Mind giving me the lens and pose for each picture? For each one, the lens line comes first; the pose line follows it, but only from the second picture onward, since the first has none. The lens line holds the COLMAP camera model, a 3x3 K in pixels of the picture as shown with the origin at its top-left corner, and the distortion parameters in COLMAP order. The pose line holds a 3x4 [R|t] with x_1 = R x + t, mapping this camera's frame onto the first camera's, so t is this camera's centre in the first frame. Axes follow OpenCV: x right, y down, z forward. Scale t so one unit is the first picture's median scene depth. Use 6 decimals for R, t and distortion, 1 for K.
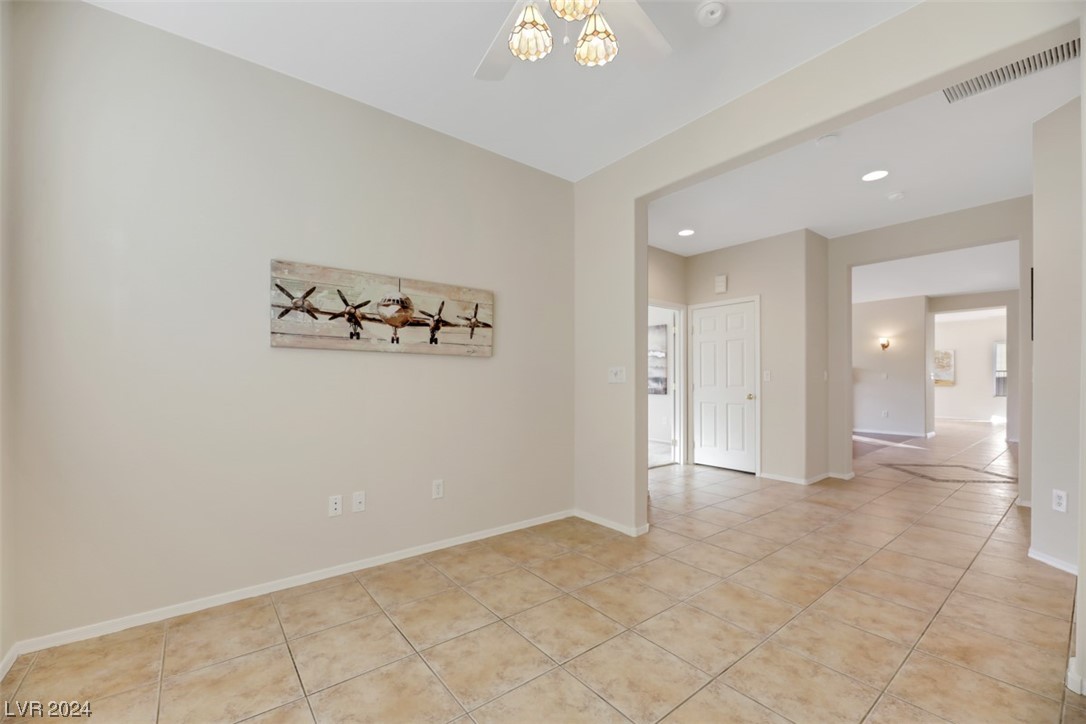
lens RADIAL K [[438.8, 0, 534.2], [0, 438.8, 378.3], [0, 0, 1]] dist [0.000870, -0.004662]
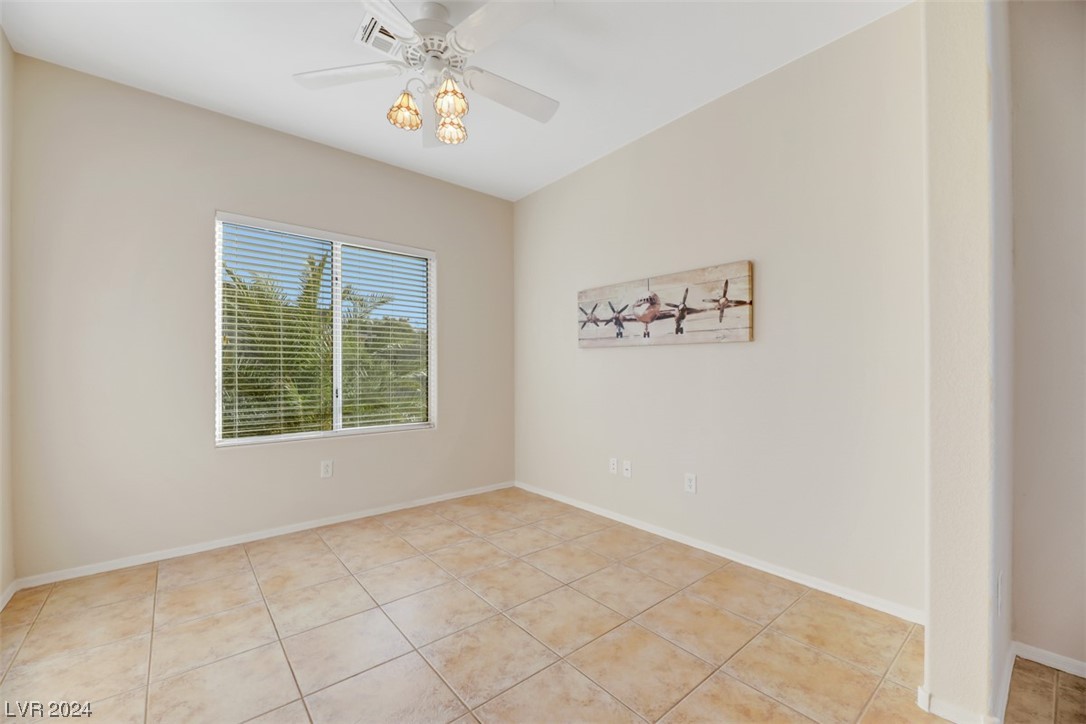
lens RADIAL K [[437.1, 0, 535.9], [0, 437.1, 366.9], [0, 0, 1]] dist [0.000185, -0.003508]
pose [[0.033037, -0.009411, -0.999410, 0.853216], [0.001632, 0.999955, -0.009362, 0.006538], [0.999453, -0.001322, 0.033051, 0.730309]]
